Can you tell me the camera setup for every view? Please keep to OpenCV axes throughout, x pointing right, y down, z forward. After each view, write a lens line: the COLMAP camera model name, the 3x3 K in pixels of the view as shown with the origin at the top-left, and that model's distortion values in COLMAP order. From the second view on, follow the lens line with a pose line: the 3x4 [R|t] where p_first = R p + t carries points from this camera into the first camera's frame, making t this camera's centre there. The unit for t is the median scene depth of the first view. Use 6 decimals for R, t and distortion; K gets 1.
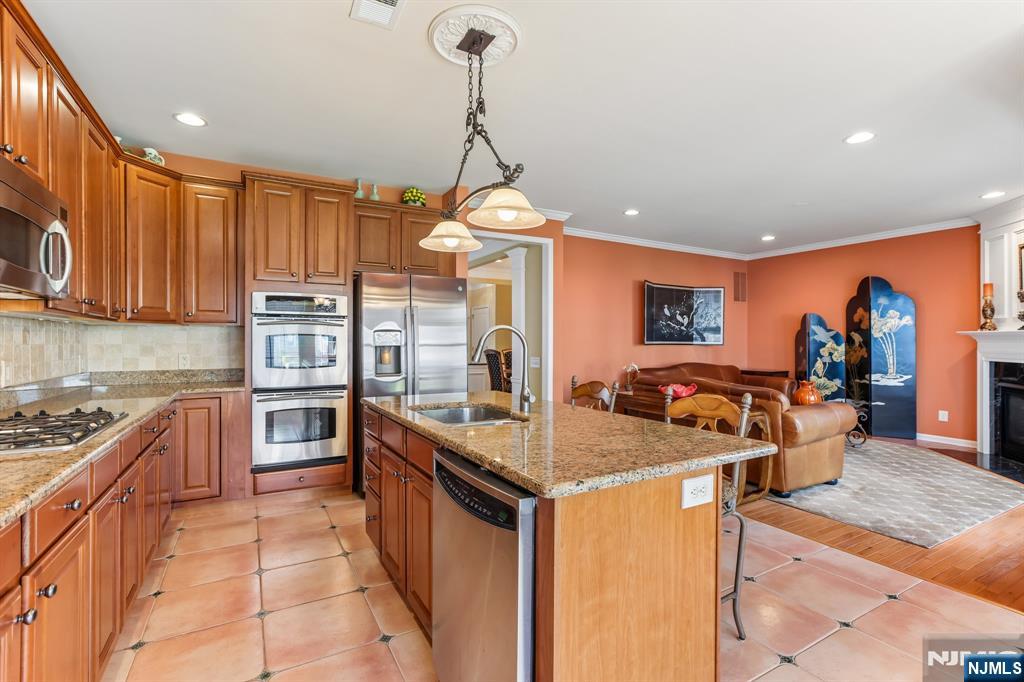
lens RADIAL K [[470.5, 0, 511.8], [0, 470.5, 332.0], [0, 0, 1]] dist [-0.036033, 0.023151]
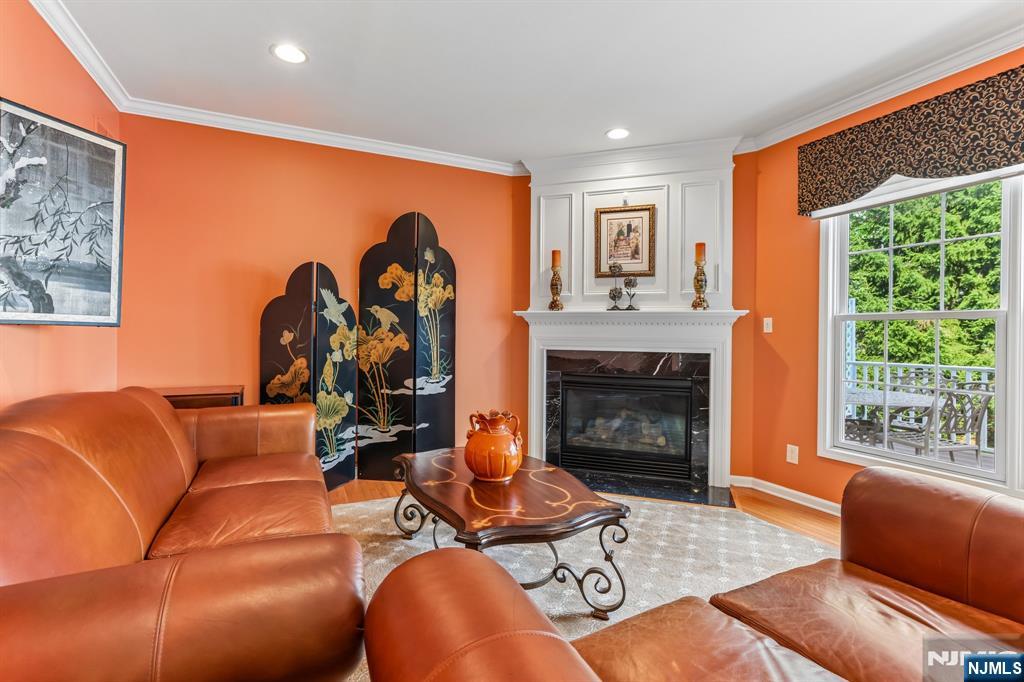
lens RADIAL K [[470.5, 0, 511.8], [0, 470.5, 332.0], [0, 0, 1]] dist [-0.036033, 0.023151]
pose [[0.080032, 0.002833, 0.996788, 0.180096], [-0.026280, 0.999654, -0.000731, 0.027868], [-0.996446, -0.026137, 0.080079, 0.791767]]
